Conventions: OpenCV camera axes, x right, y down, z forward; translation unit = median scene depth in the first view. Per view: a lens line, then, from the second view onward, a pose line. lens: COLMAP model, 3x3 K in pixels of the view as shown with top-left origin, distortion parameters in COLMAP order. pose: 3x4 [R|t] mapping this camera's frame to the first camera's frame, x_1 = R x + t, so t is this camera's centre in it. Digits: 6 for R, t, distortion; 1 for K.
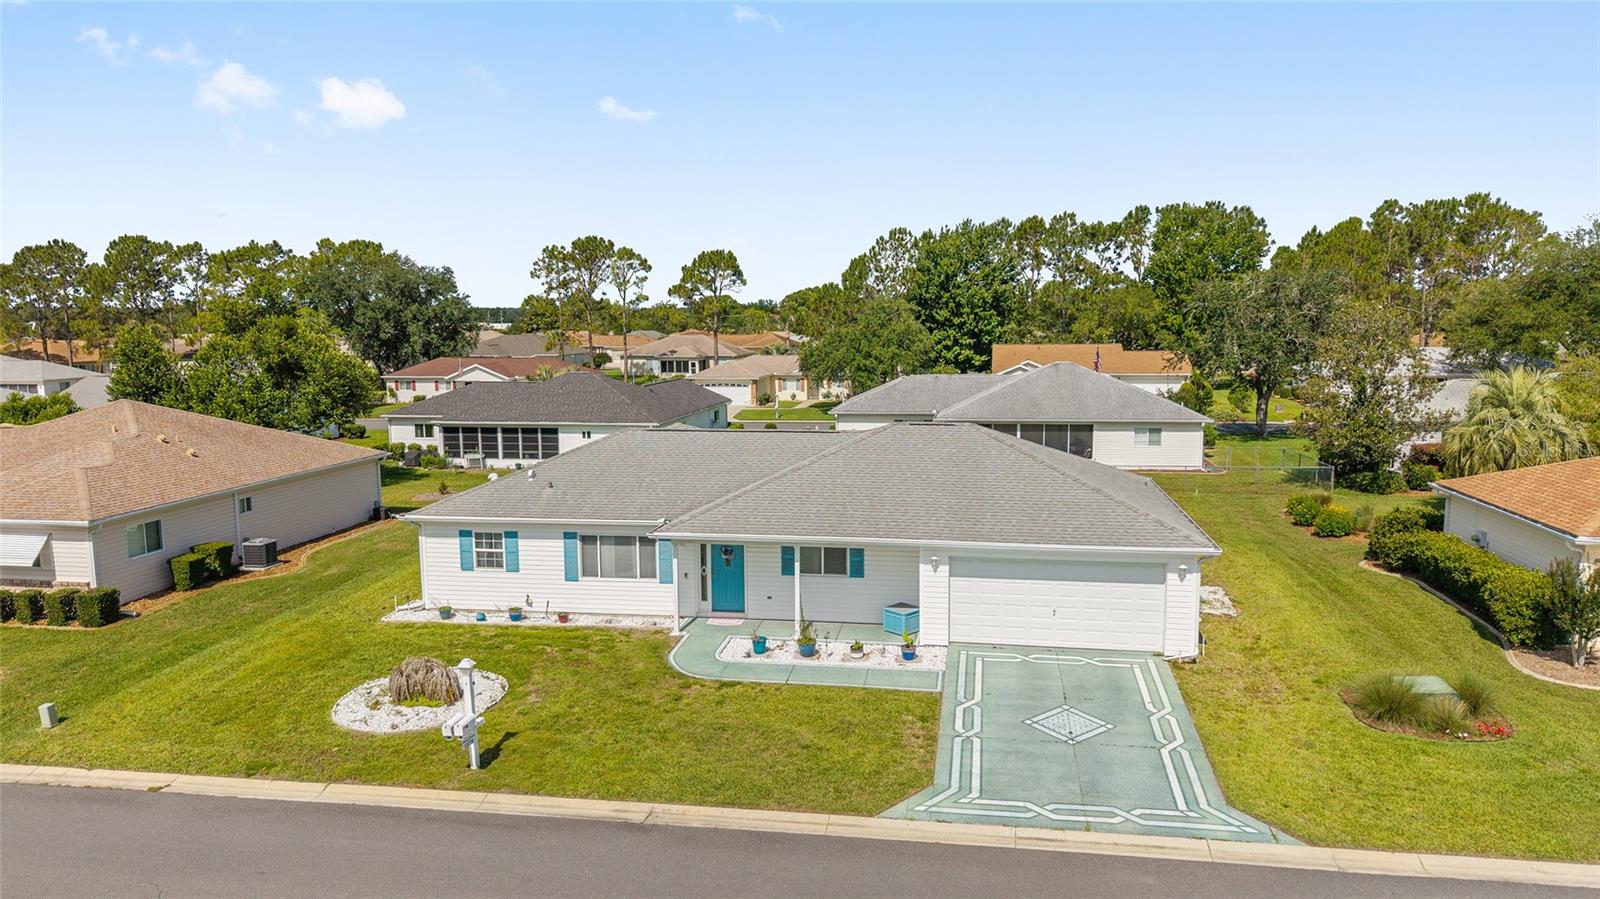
lens RADIAL K [[1072.7, 0, 794.2], [0, 1072.7, 448.3], [0, 0, 1]] dist [0.041317, -0.062616]
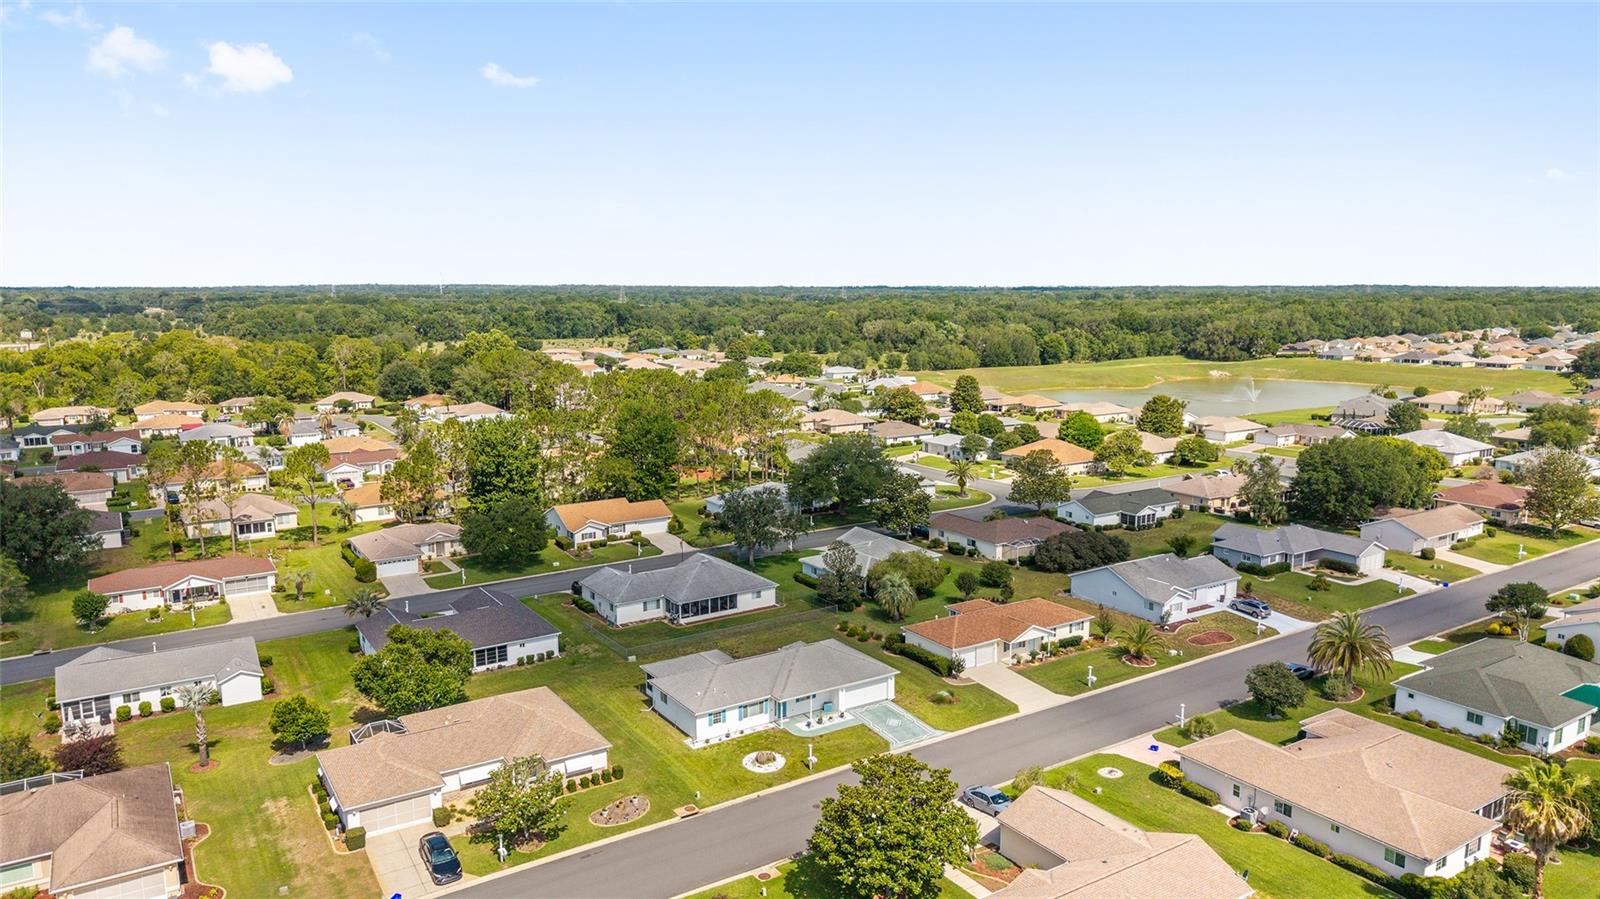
lens RADIAL K [[1072.7, 0, 794.2], [0, 1072.7, 448.3], [0, 0, 1]] dist [0.041317, -0.062616]
pose [[0.737447, -0.097763, 0.668292, -2.167023], [0.080895, 0.995131, 0.056309, -0.860865], [-0.670543, 0.012536, 0.741765, -1.520647]]
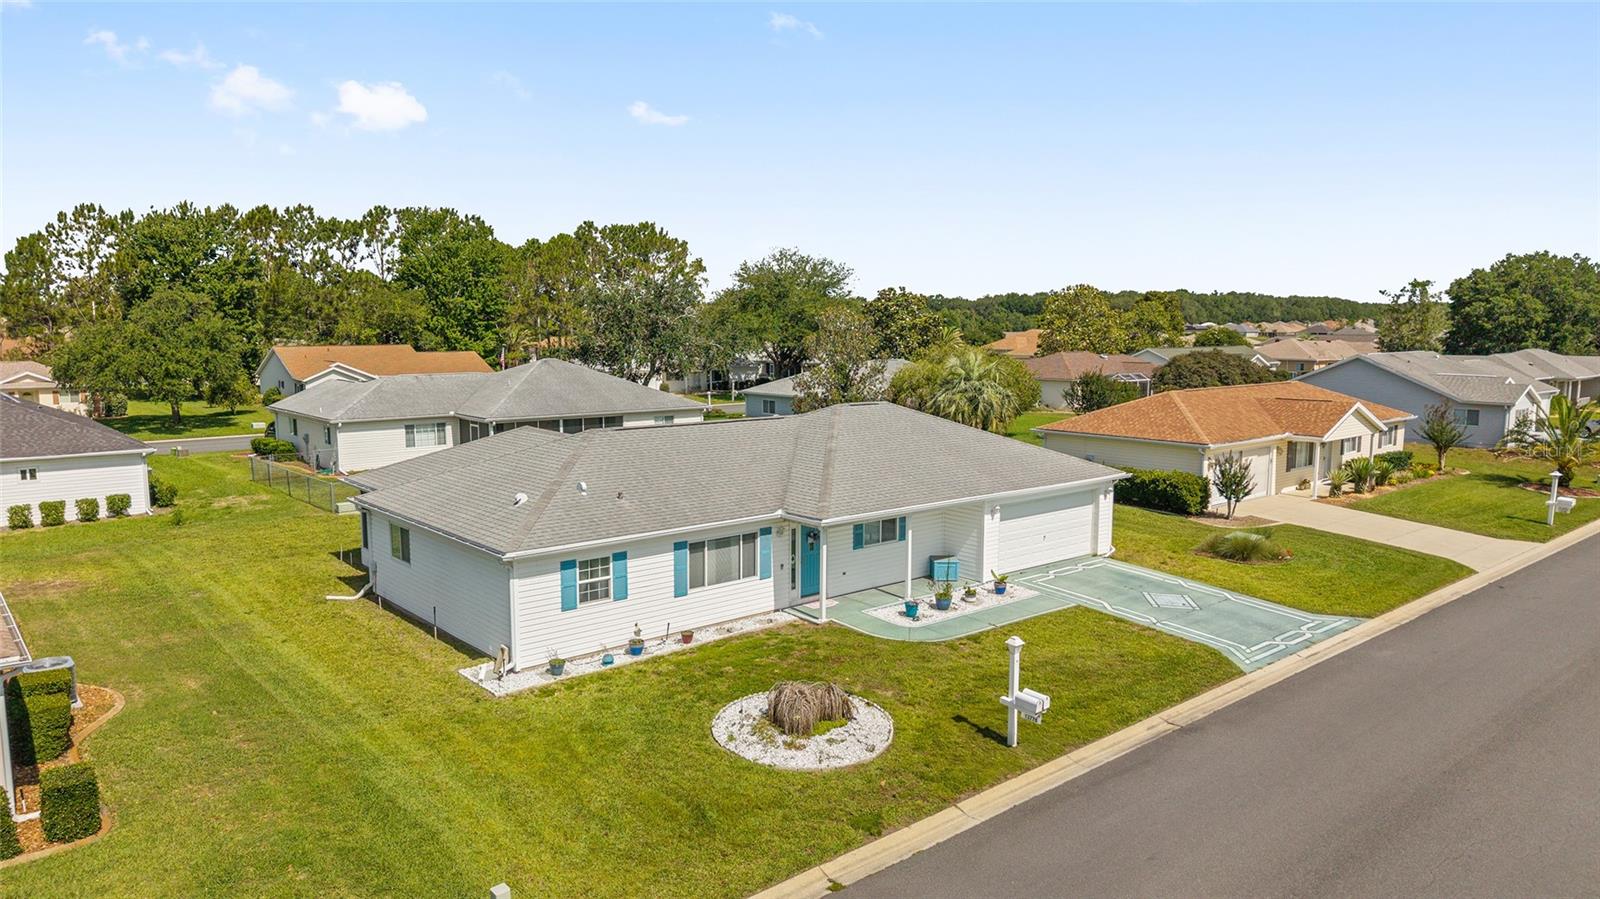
lens RADIAL K [[1072.7, 0, 794.2], [0, 1072.7, 448.3], [0, 0, 1]] dist [0.041317, -0.062616]
pose [[0.638340, -0.081303, 0.765449, -0.814356], [0.086005, 0.995713, 0.034037, -0.021231], [-0.764935, 0.044106, 0.642596, 0.347574]]
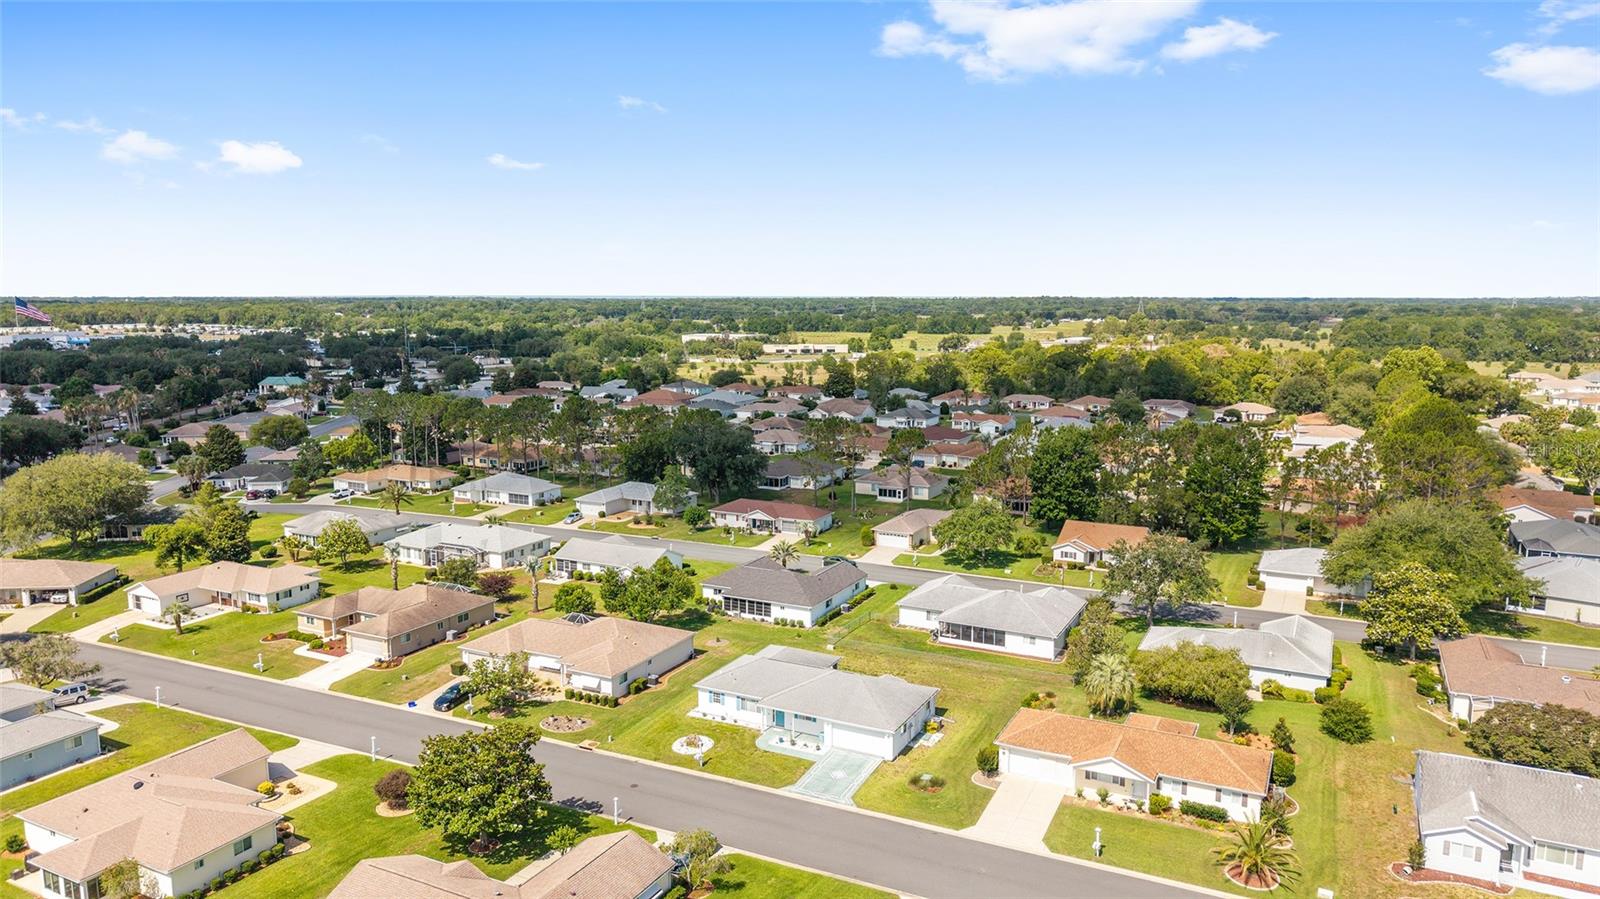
lens RADIAL K [[1038.6, 0, 806.9], [0, 1038.6, 490.3], [0, 0, 1]] dist [0.078675, 0.000409]
pose [[0.957567, 0.064056, -0.281001, 0.881034], [-0.046746, 0.996597, 0.067886, -0.803303], [0.284393, -0.051870, 0.957303, -2.057711]]
